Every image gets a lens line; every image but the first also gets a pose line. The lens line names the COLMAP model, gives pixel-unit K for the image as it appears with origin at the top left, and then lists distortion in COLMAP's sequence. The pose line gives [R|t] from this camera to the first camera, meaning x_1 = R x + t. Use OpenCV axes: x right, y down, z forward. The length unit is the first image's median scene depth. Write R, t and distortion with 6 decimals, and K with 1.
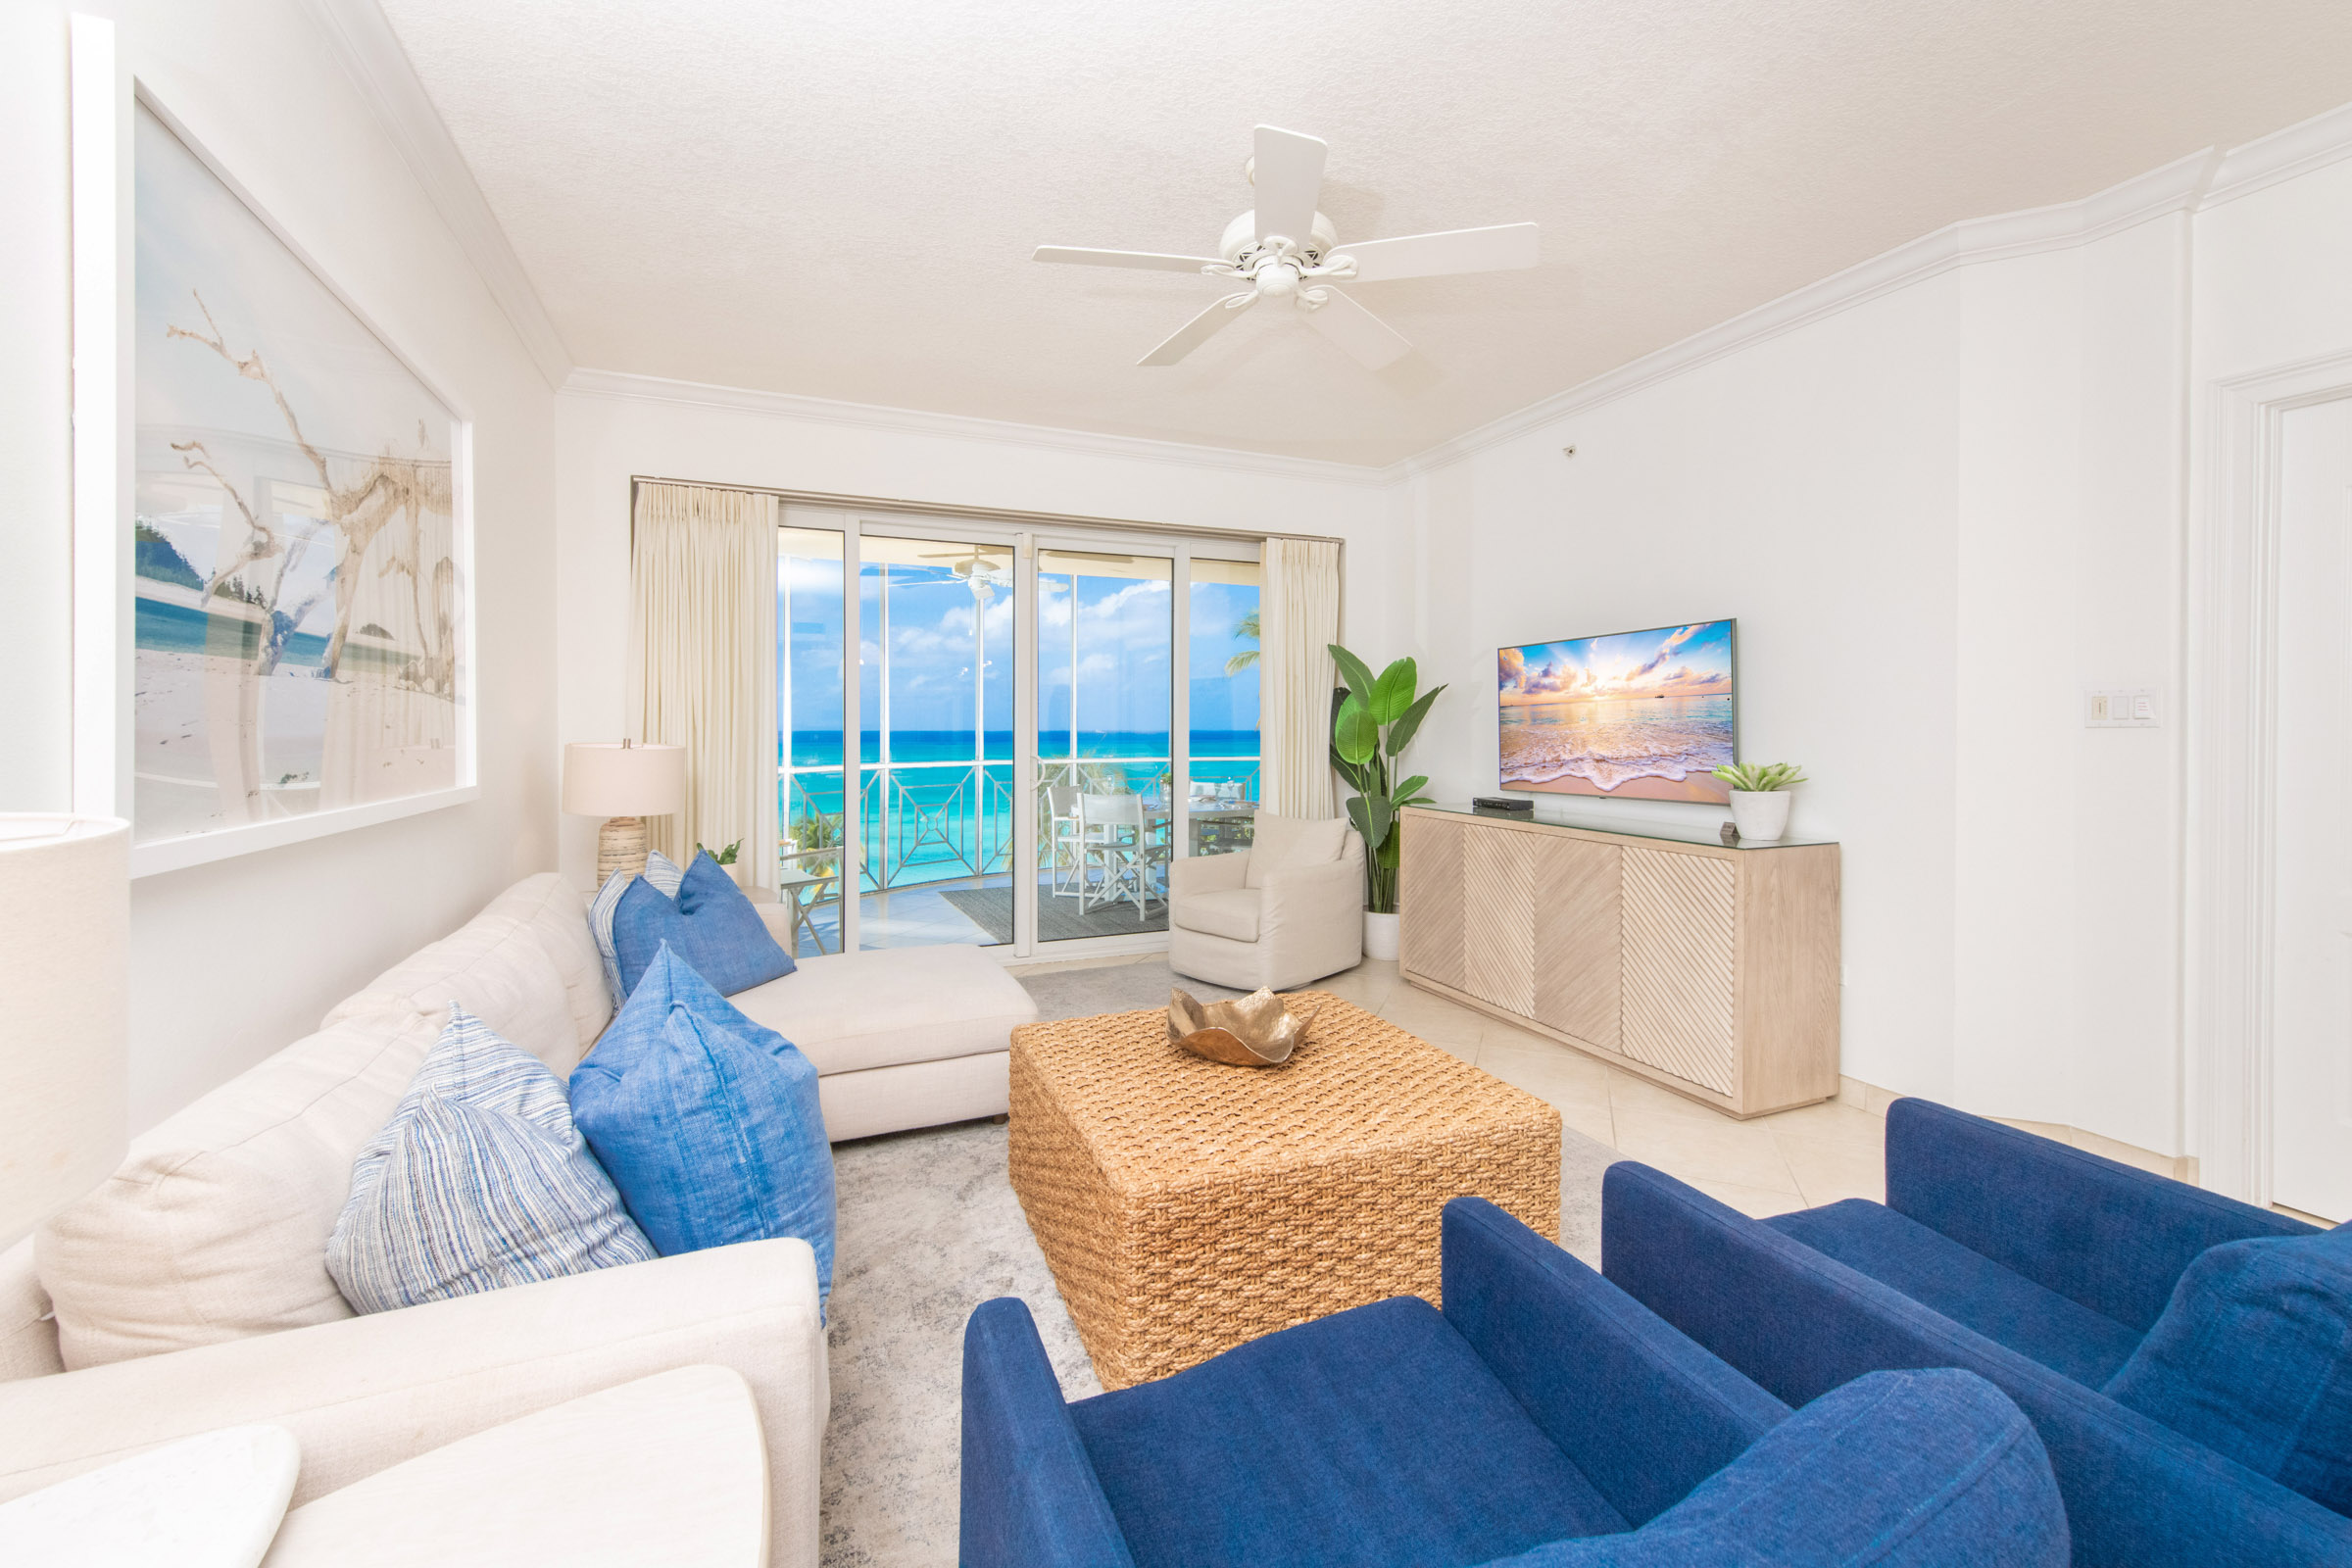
lens RADIAL K [[955.2, 0, 1169.7], [0, 955.2, 745.2], [0, 0, 1]] dist [0.008237, -0.003458]
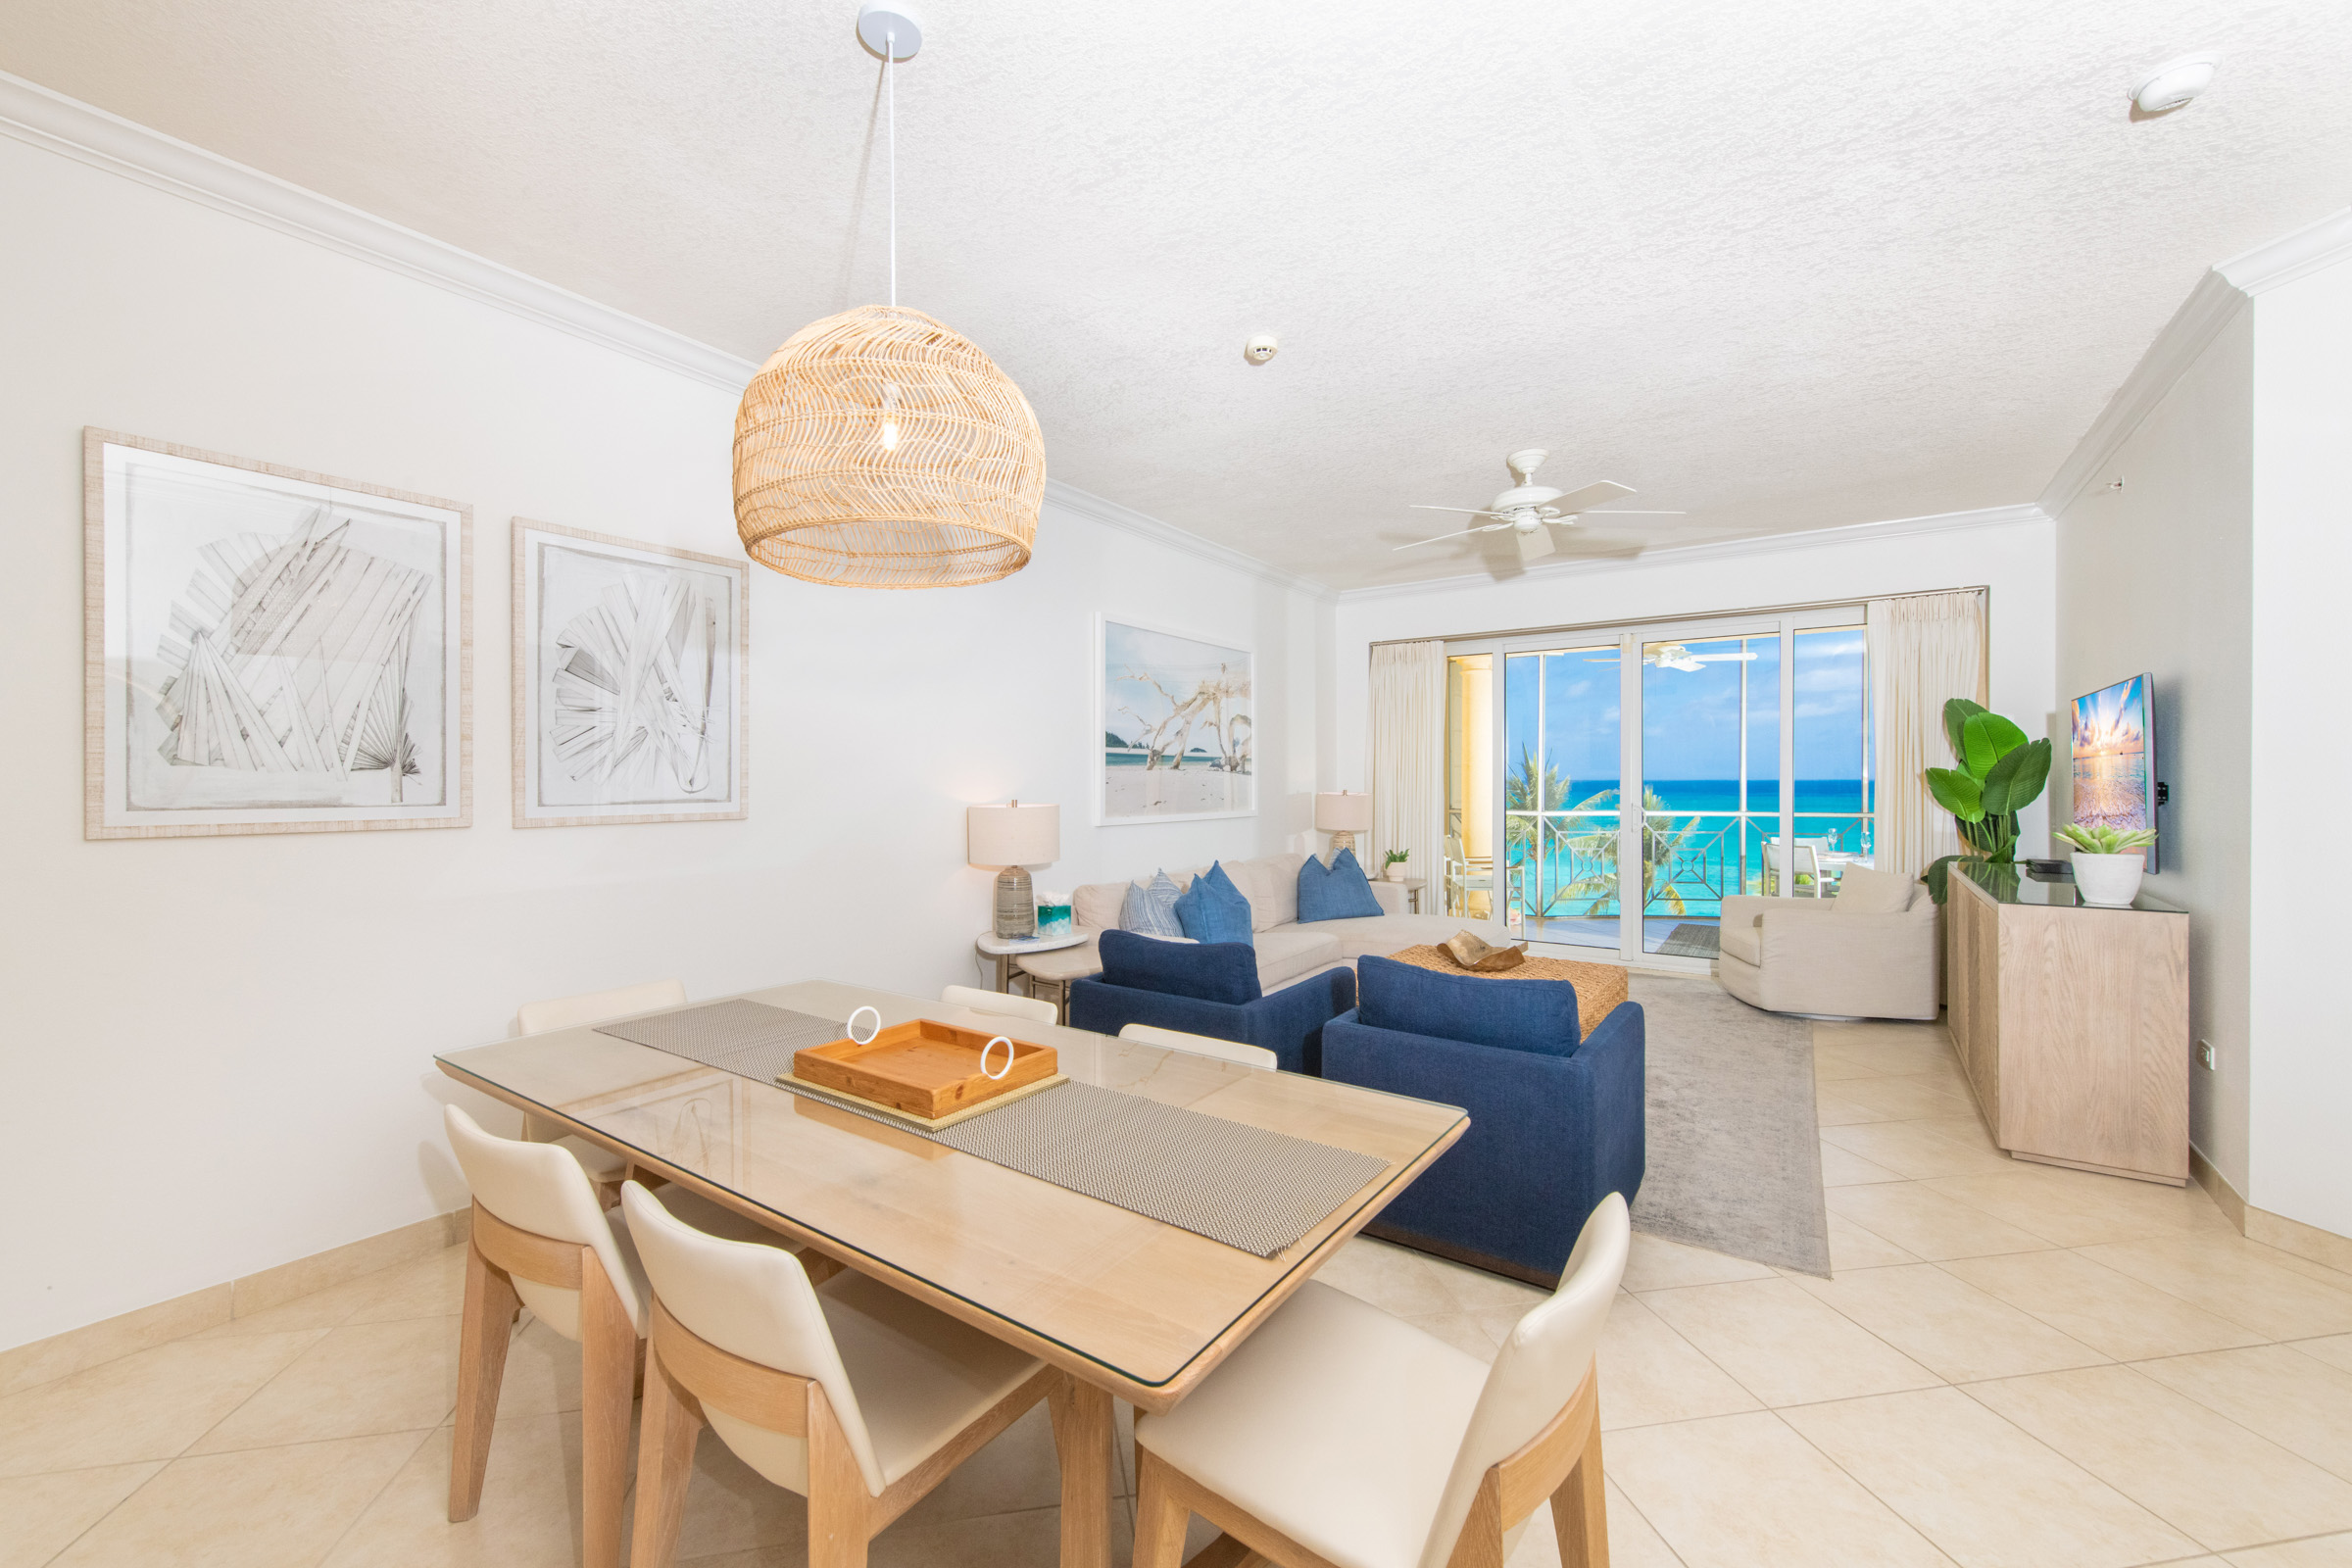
lens RADIAL K [[955.2, 0, 1156.0], [0, 955.2, 776.2], [0, 0, 1]] dist [0.008237, -0.003458]
pose [[0.530983, -0.004247, -0.847372, 0.889692], [-0.010073, 0.999885, -0.011324, -0.008112], [0.847323, 0.014549, 0.530879, -0.339766]]
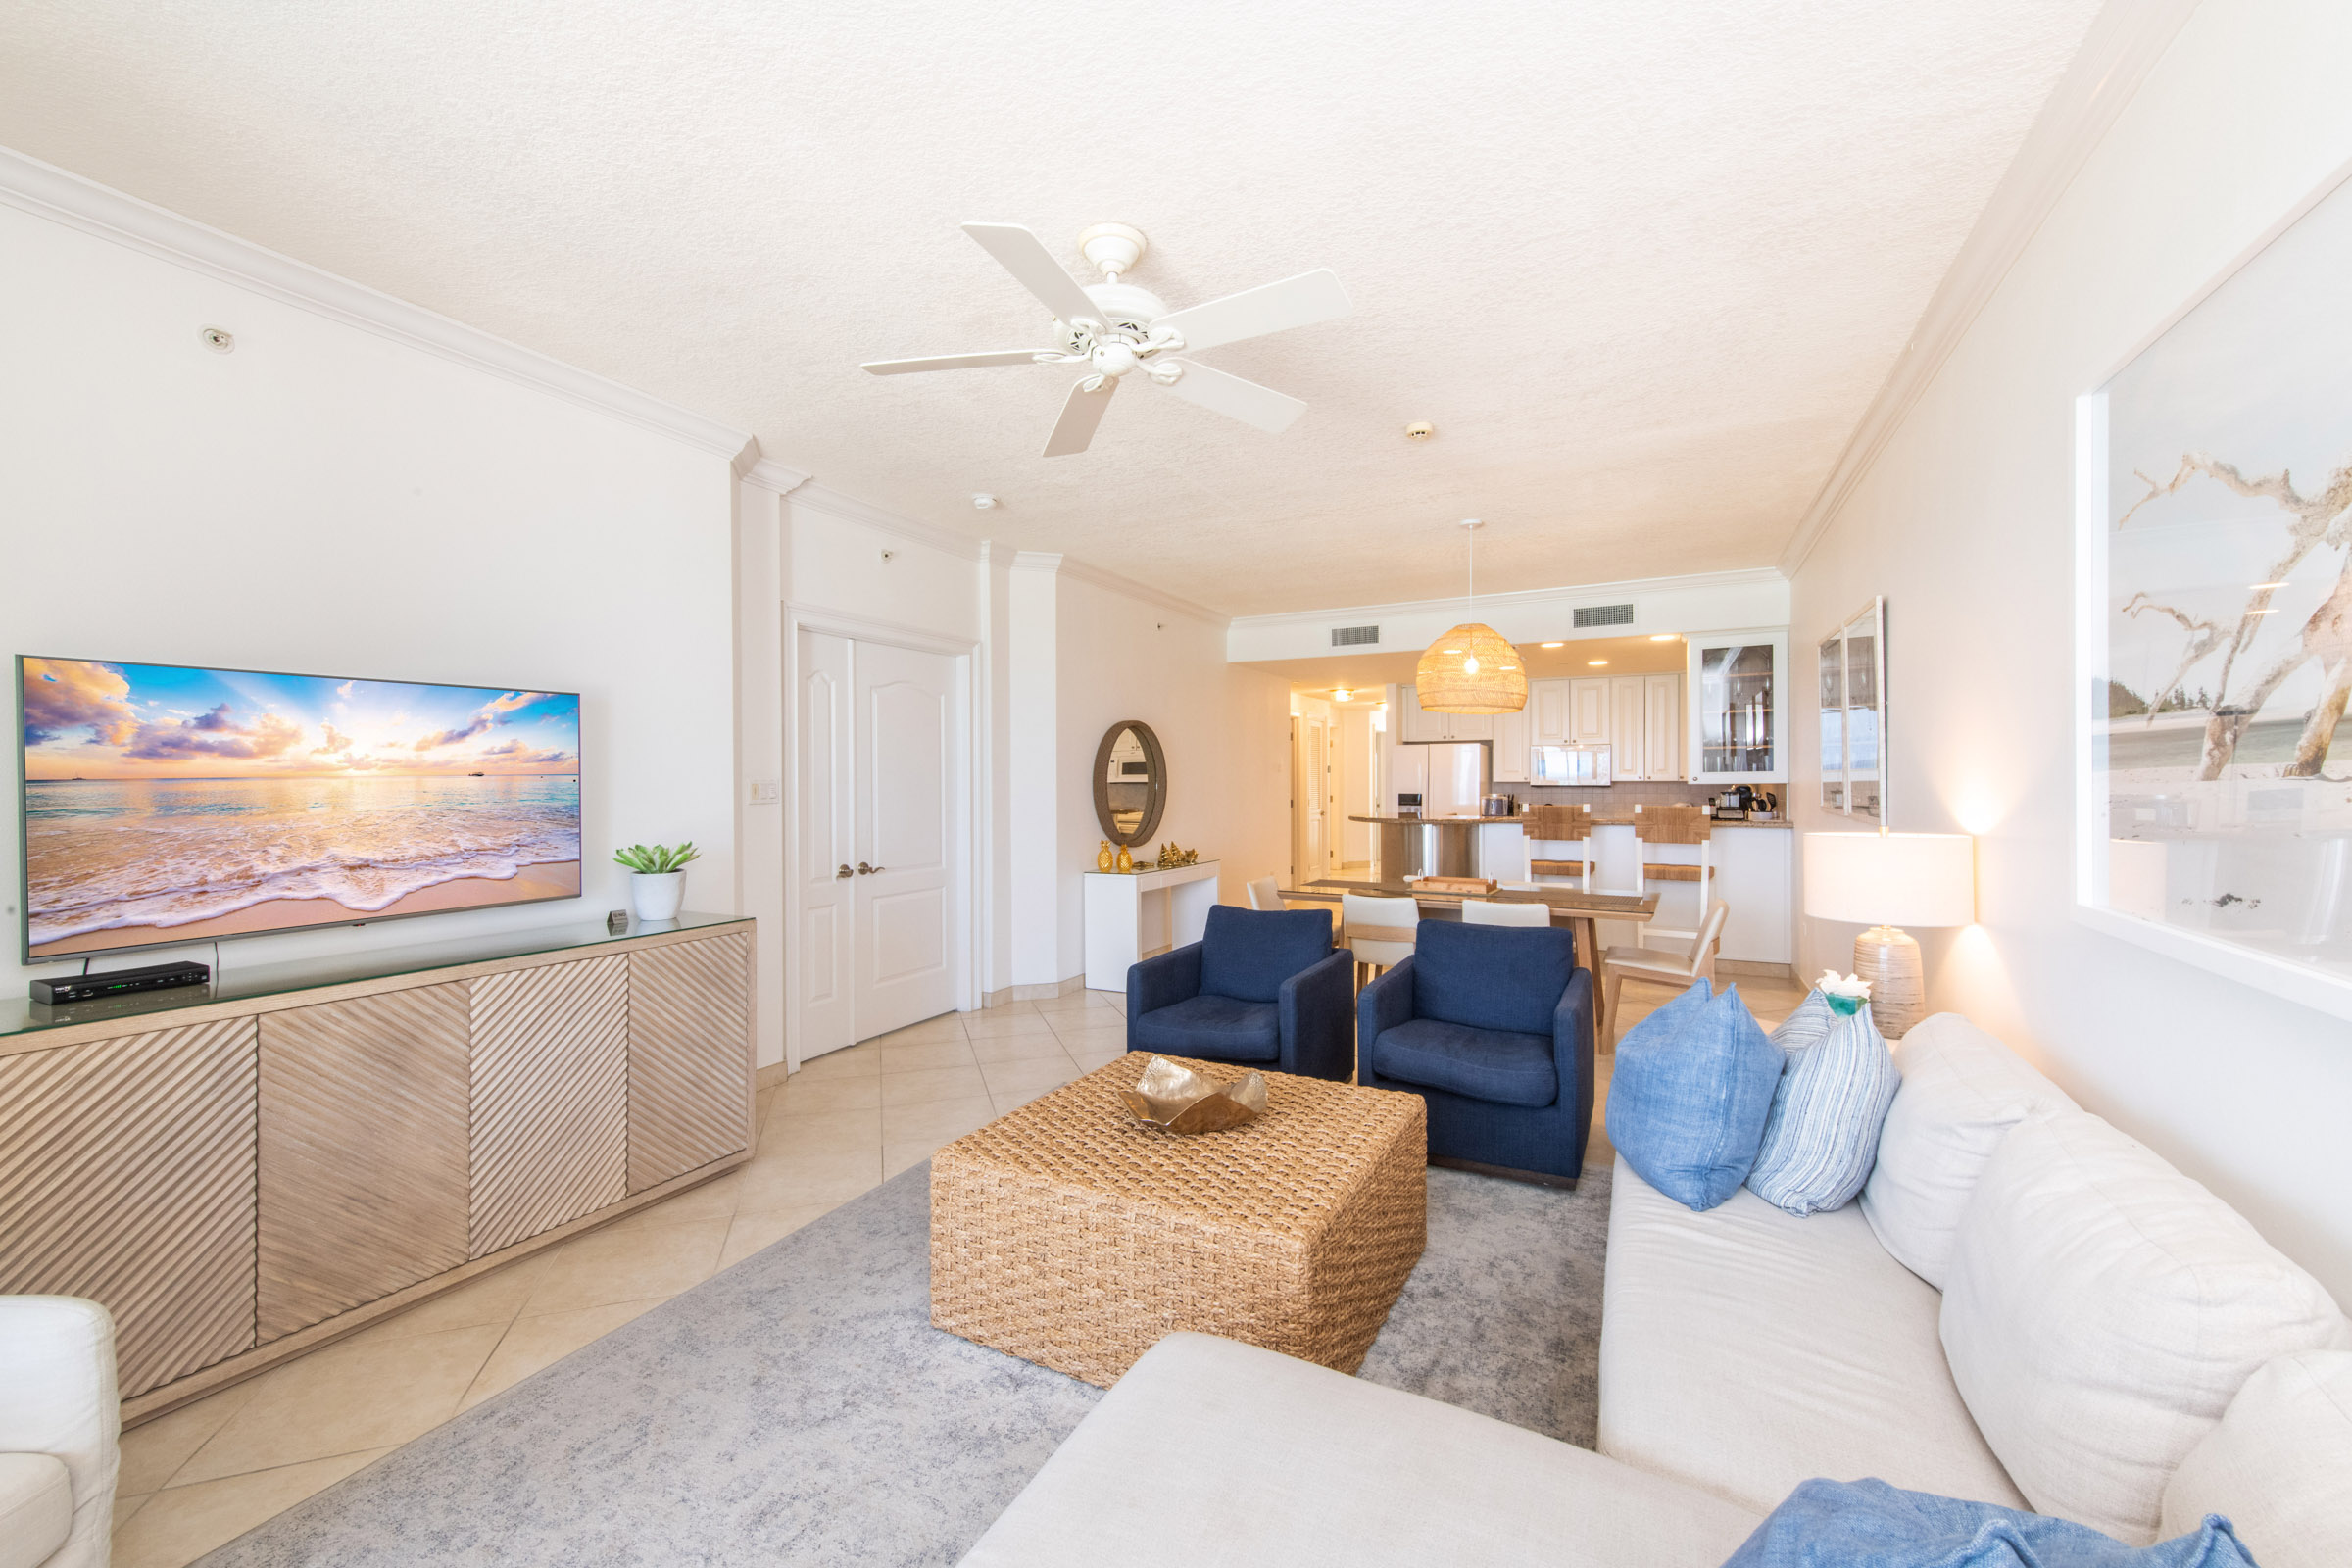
lens RADIAL K [[955.2, 0, 1176.4], [0, 955.2, 800.8], [0, 0, 1]] dist [0.008237, -0.003458]
pose [[-0.668757, -0.014222, 0.743345, -0.481739], [0.015313, 0.999341, 0.032896, -0.049373], [-0.743324, 0.033382, -0.668099, 1.176124]]
